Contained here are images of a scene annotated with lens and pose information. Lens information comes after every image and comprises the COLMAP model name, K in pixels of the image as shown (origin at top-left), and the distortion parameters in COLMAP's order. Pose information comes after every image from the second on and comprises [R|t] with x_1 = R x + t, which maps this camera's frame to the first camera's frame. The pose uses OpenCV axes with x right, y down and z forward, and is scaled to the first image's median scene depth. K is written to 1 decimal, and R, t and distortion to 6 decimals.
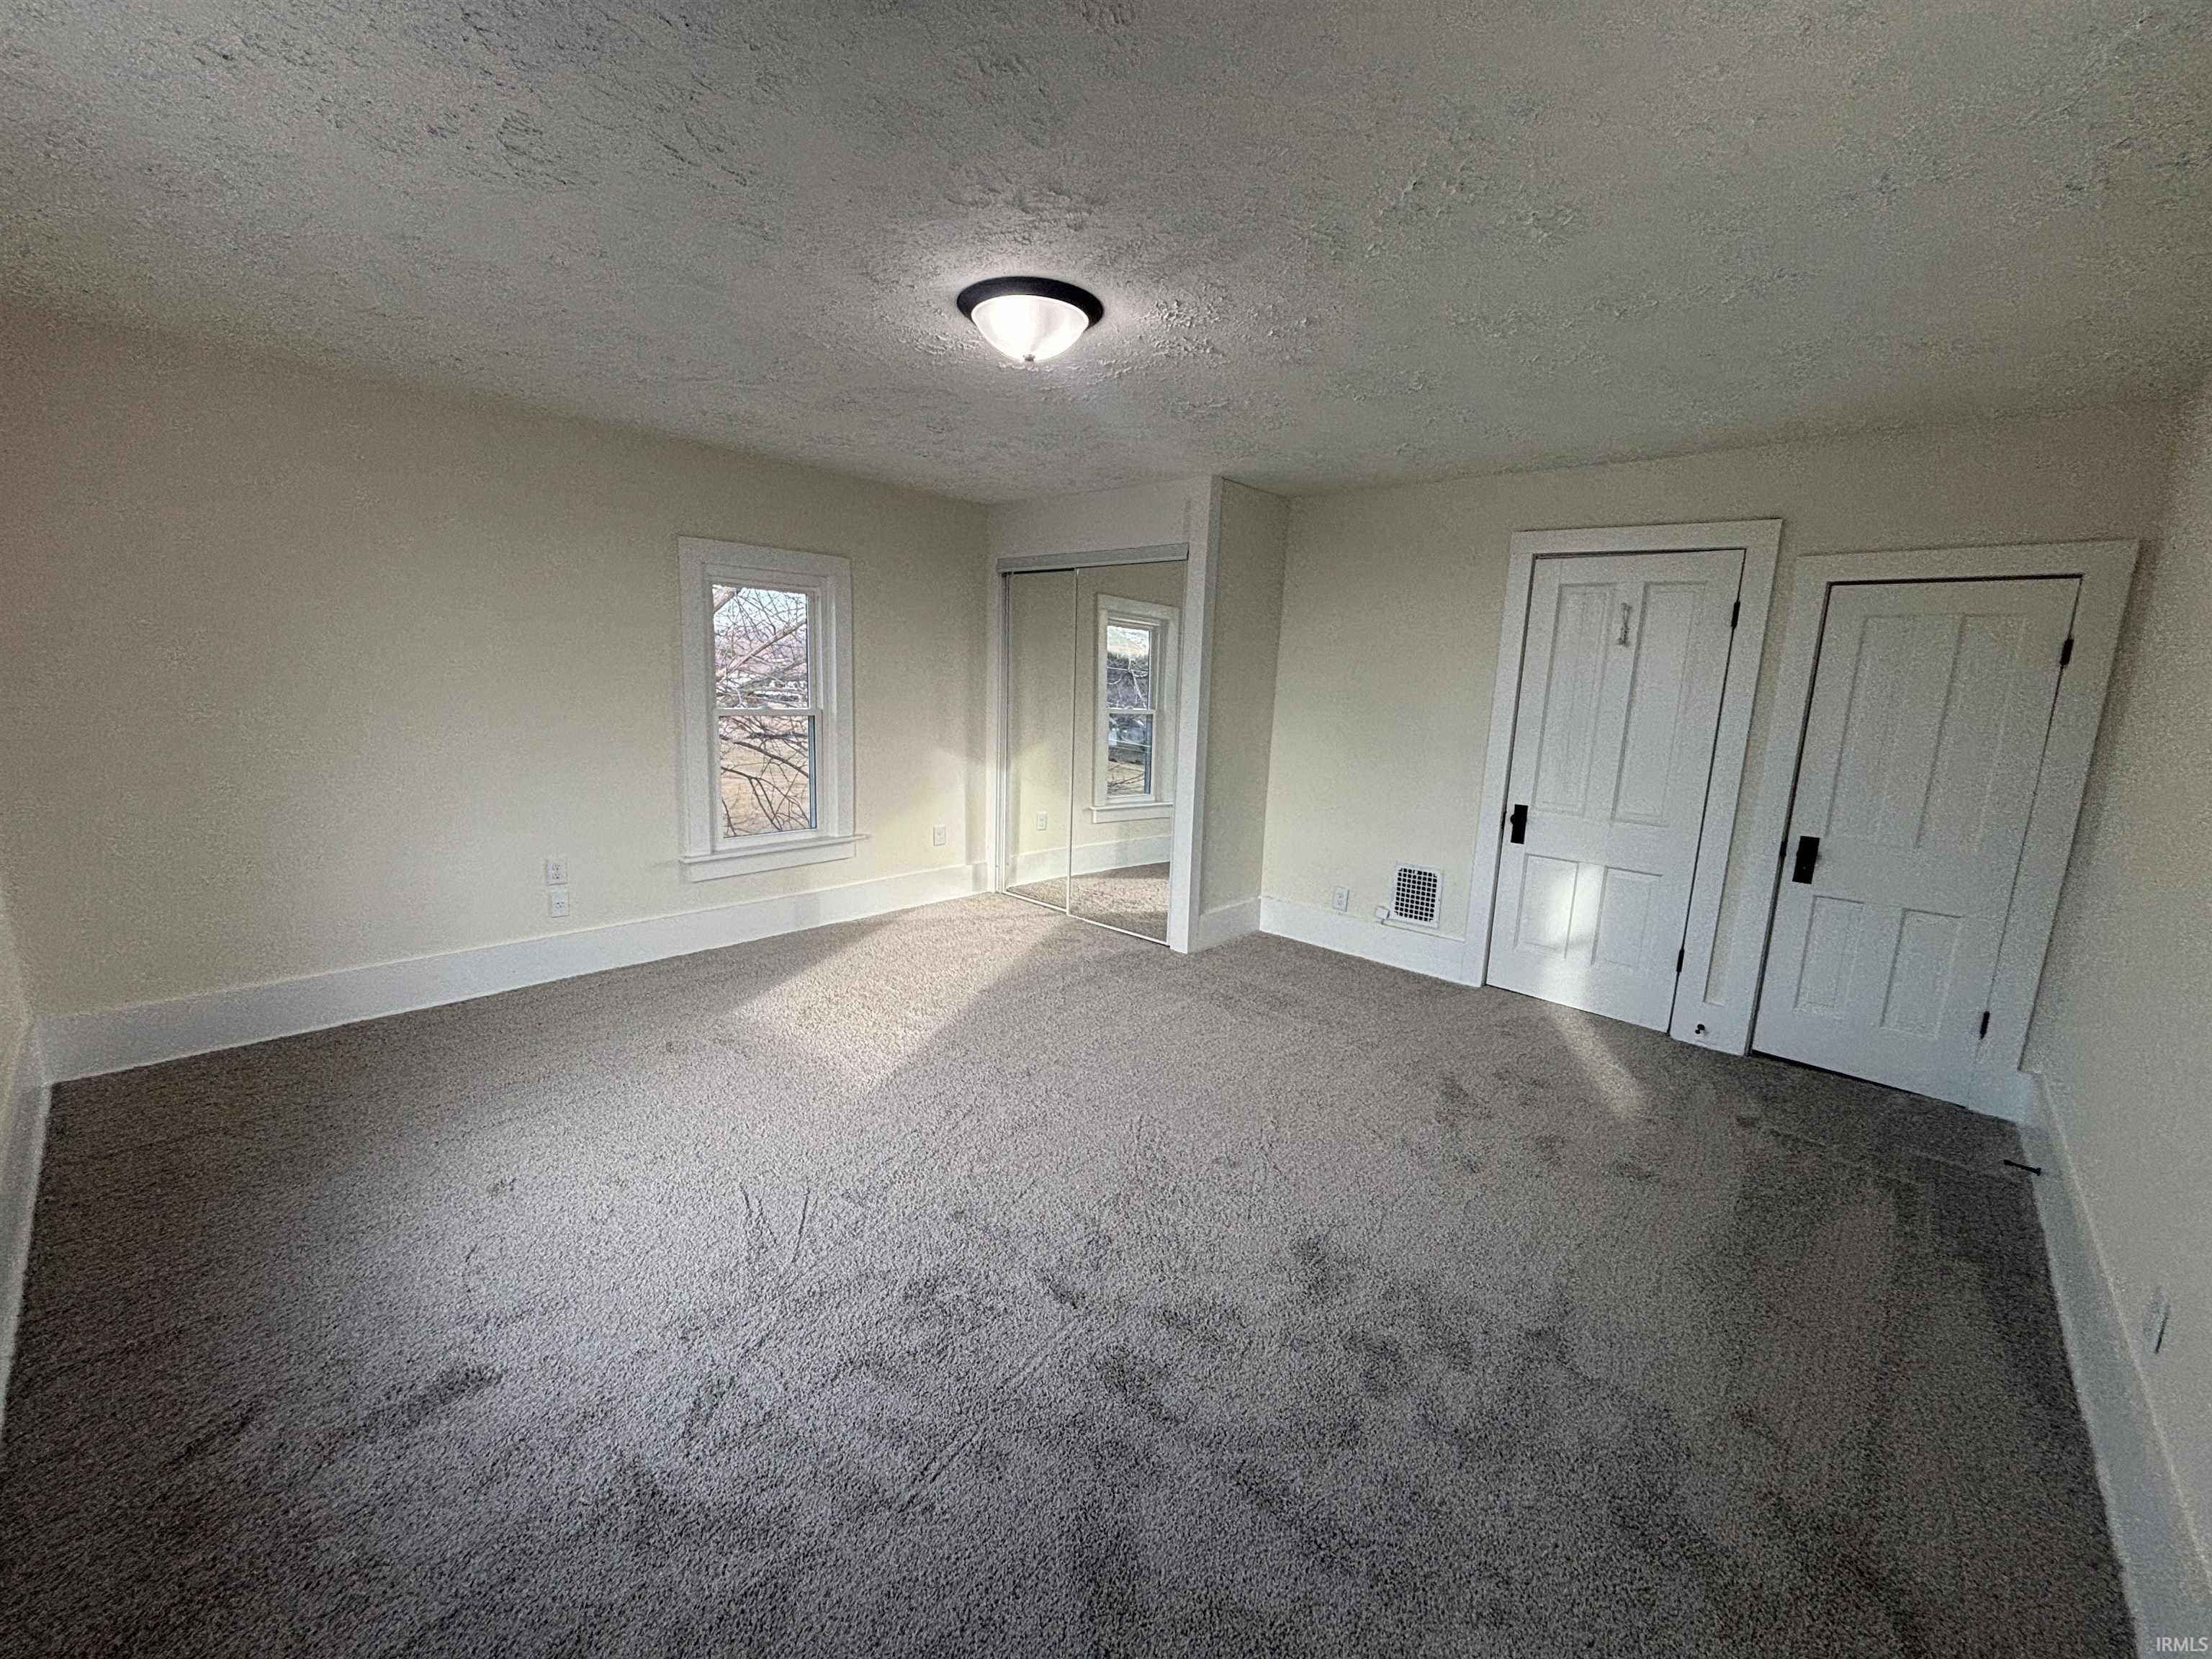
lens RADIAL K [[888.8, 0, 1088.1], [0, 888.8, 833.0], [0, 0, 1]] dist [-0.000264, 0.000009]
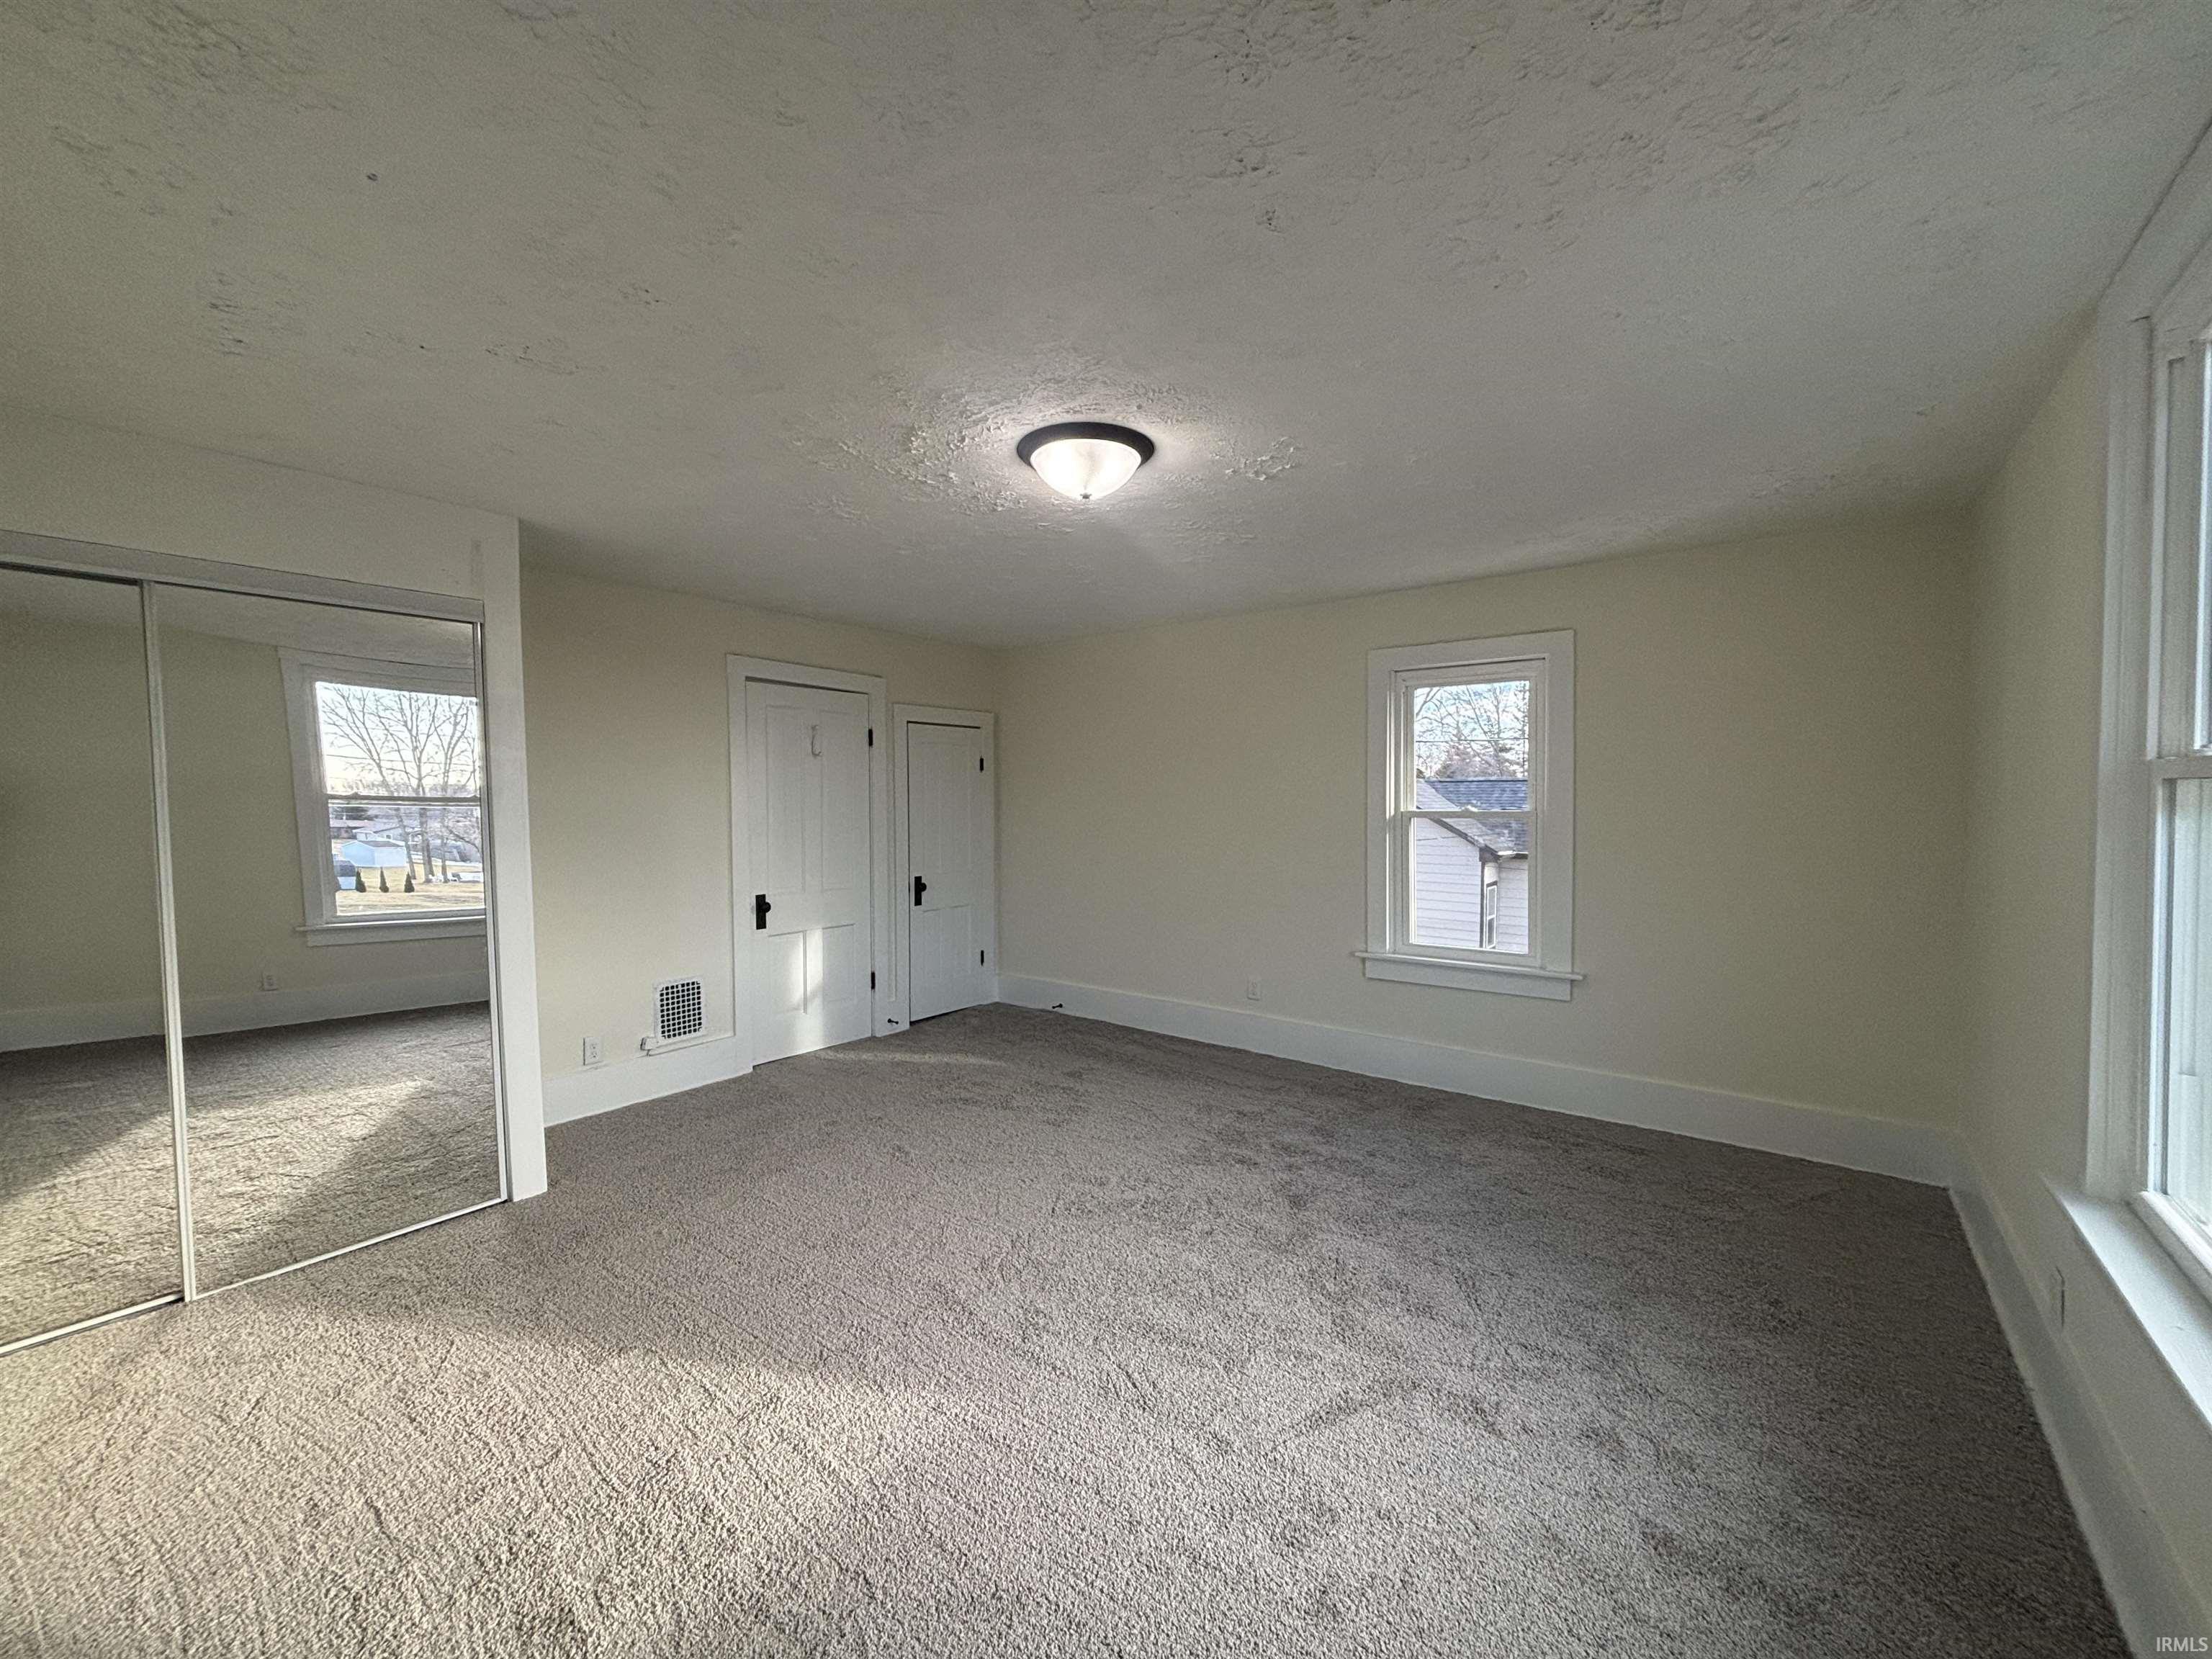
lens RADIAL K [[888.8, 0, 1088.0], [0, 888.8, 825.9], [0, 0, 1]] dist [-0.000264, 0.000009]
pose [[-0.089867, -0.072115, 0.993339, -0.702822], [0.182643, 0.979268, 0.087617, -0.148454], [-0.979064, 0.189300, -0.074833, 0.705468]]
